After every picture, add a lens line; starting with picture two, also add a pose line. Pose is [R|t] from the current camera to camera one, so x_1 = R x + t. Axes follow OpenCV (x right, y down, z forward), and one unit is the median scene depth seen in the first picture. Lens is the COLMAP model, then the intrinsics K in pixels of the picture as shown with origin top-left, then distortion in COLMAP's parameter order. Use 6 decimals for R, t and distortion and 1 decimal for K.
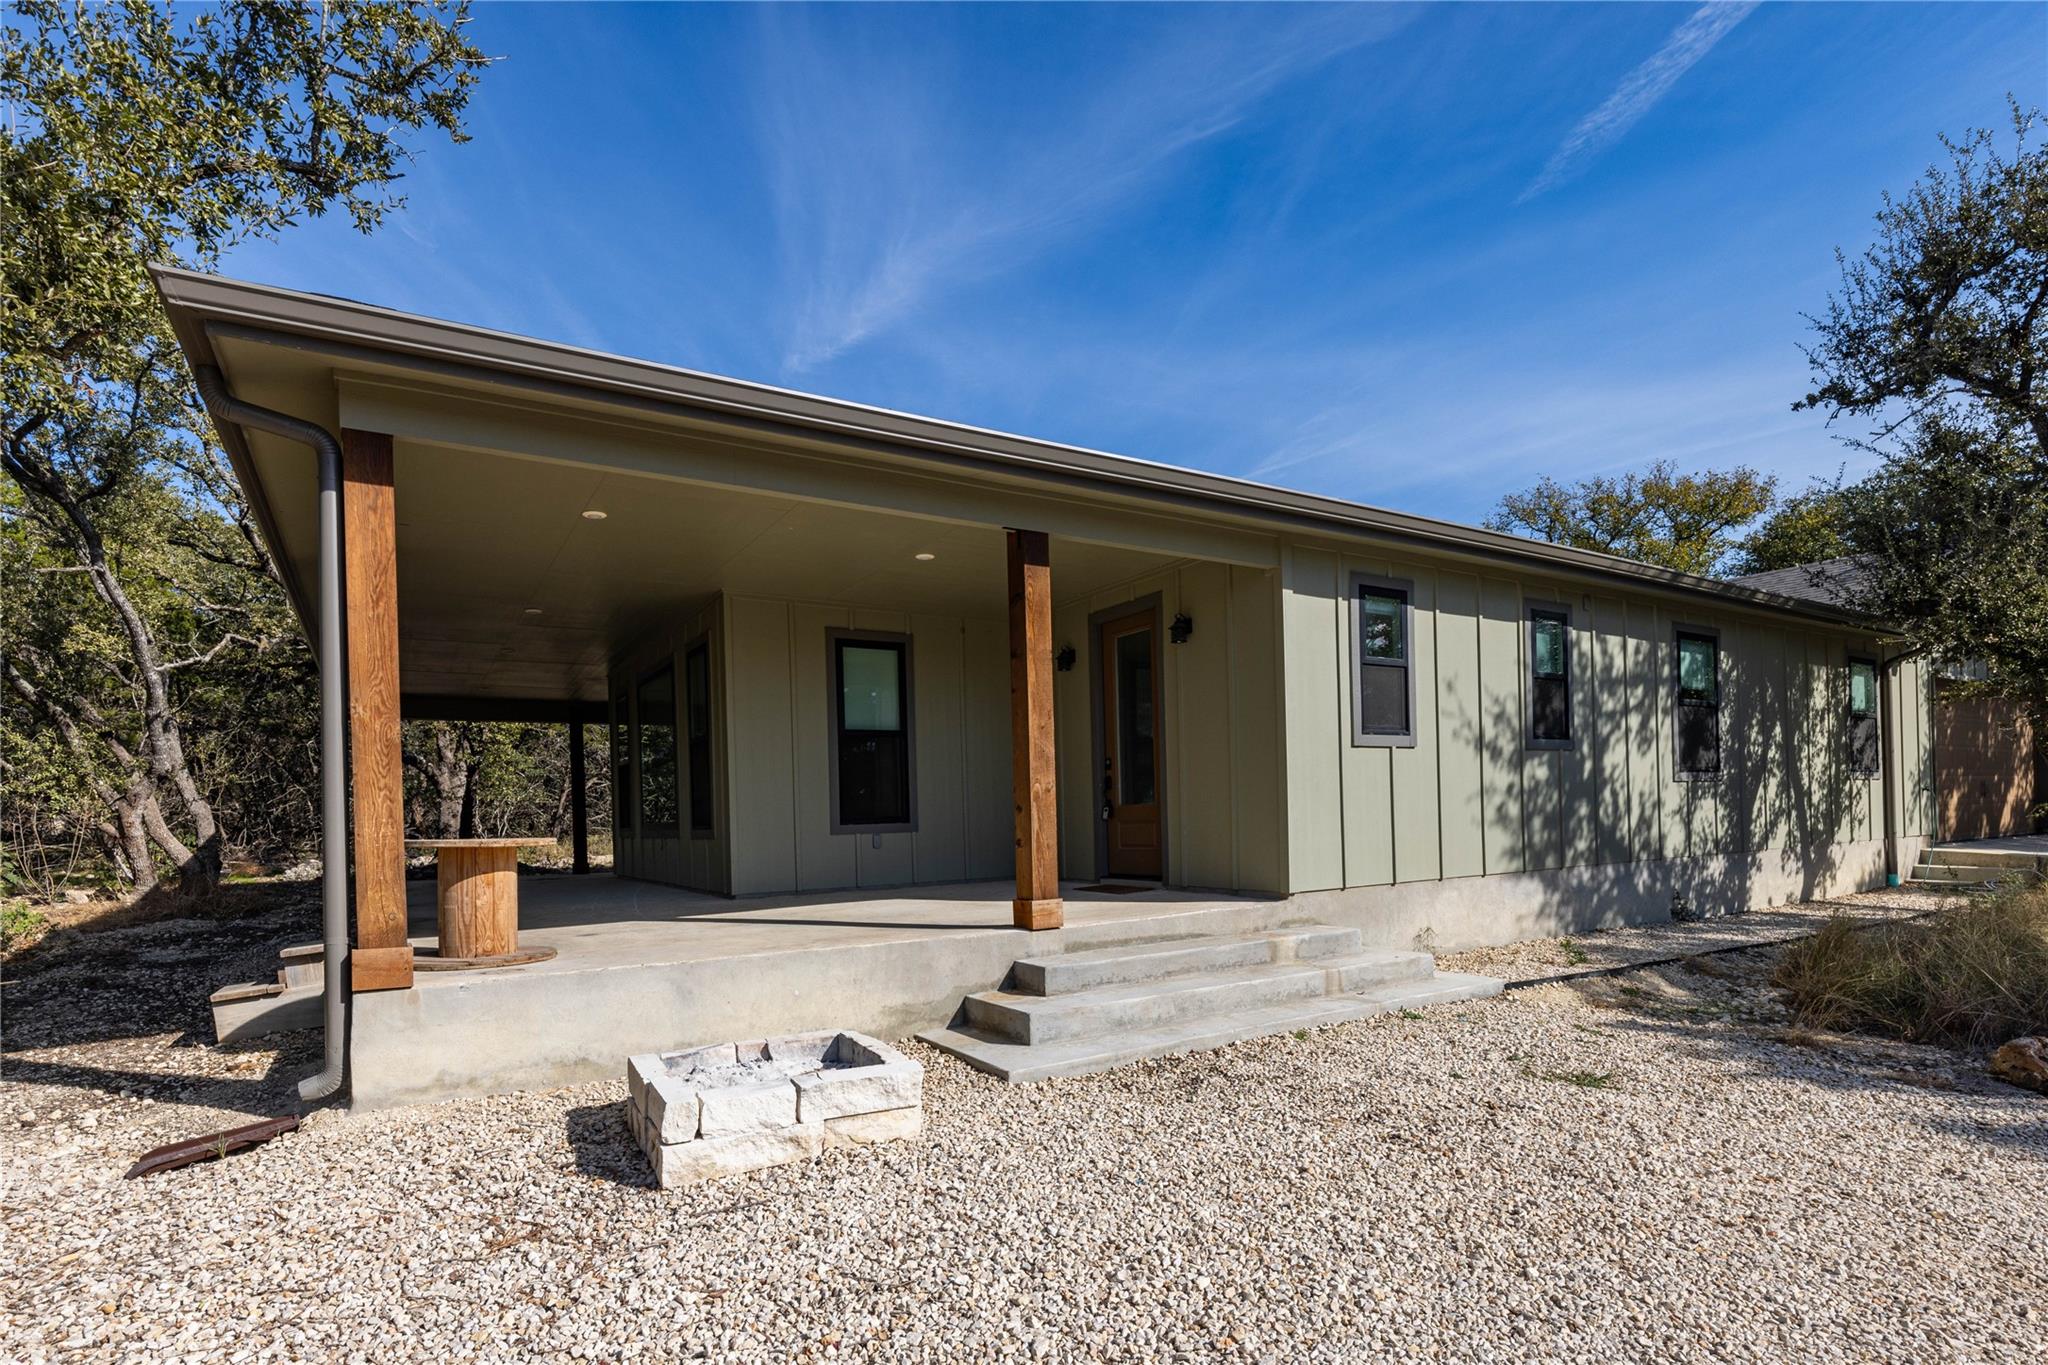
lens RADIAL K [[1429.6, 0, 1019.4], [0, 1429.6, 697.0], [0, 0, 1]] dist [-0.041712, -0.000907]
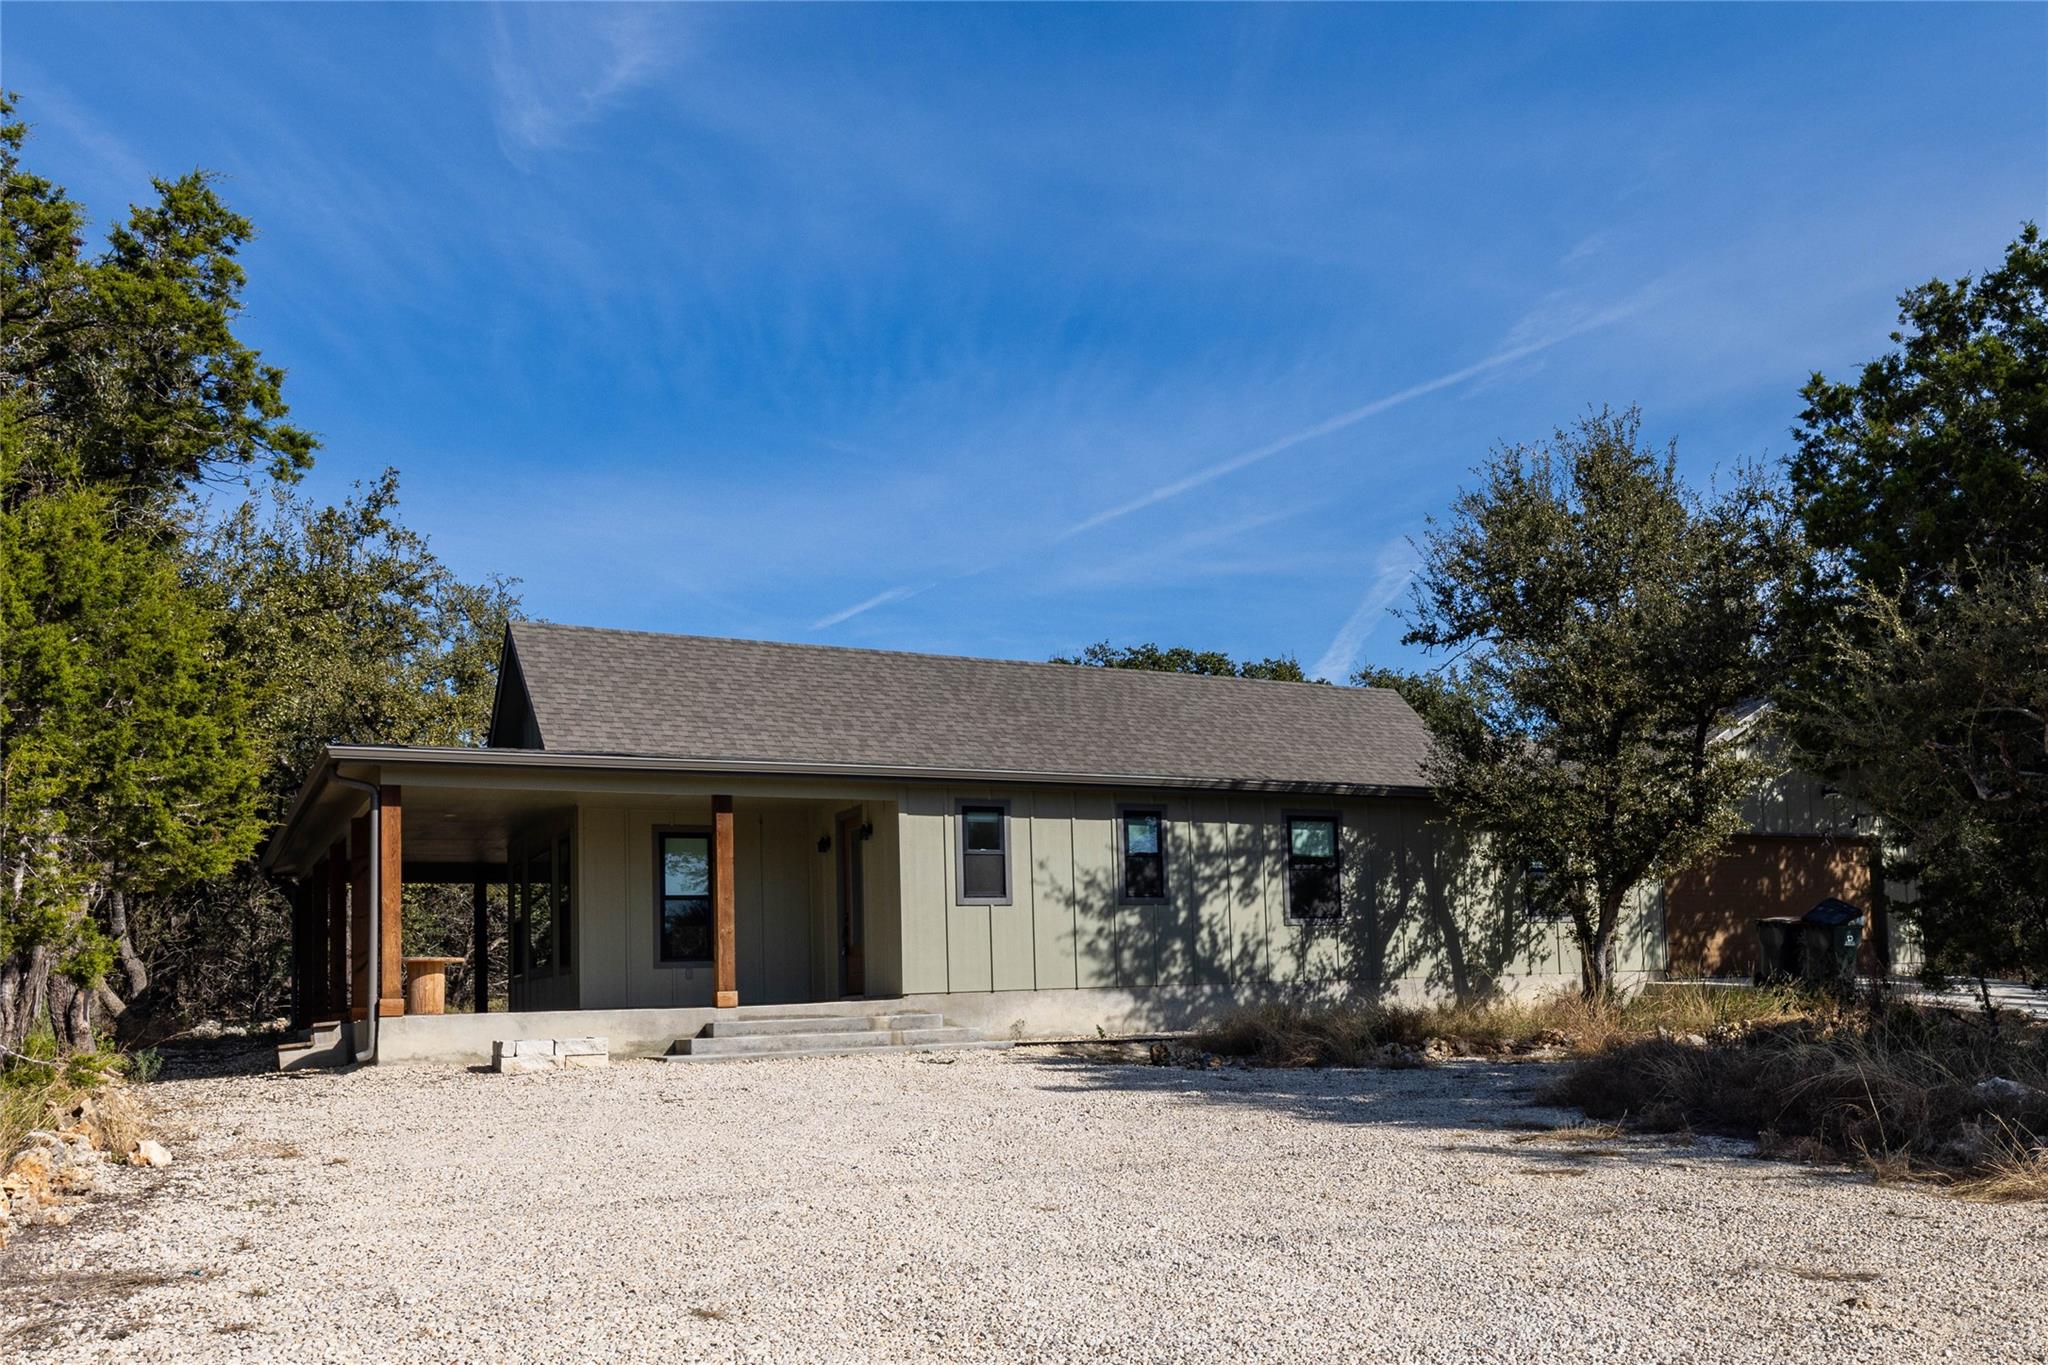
lens RADIAL K [[1551.7, 0, 1032.5], [0, 1551.7, 676.9], [0, 0, 1]] dist [-0.007554, -0.004087]
pose [[0.999244, -0.005630, 0.038468, 0.188281], [0.009646, 0.994422, -0.105032, -0.028508], [-0.037663, 0.105324, 0.993725, -0.596037]]
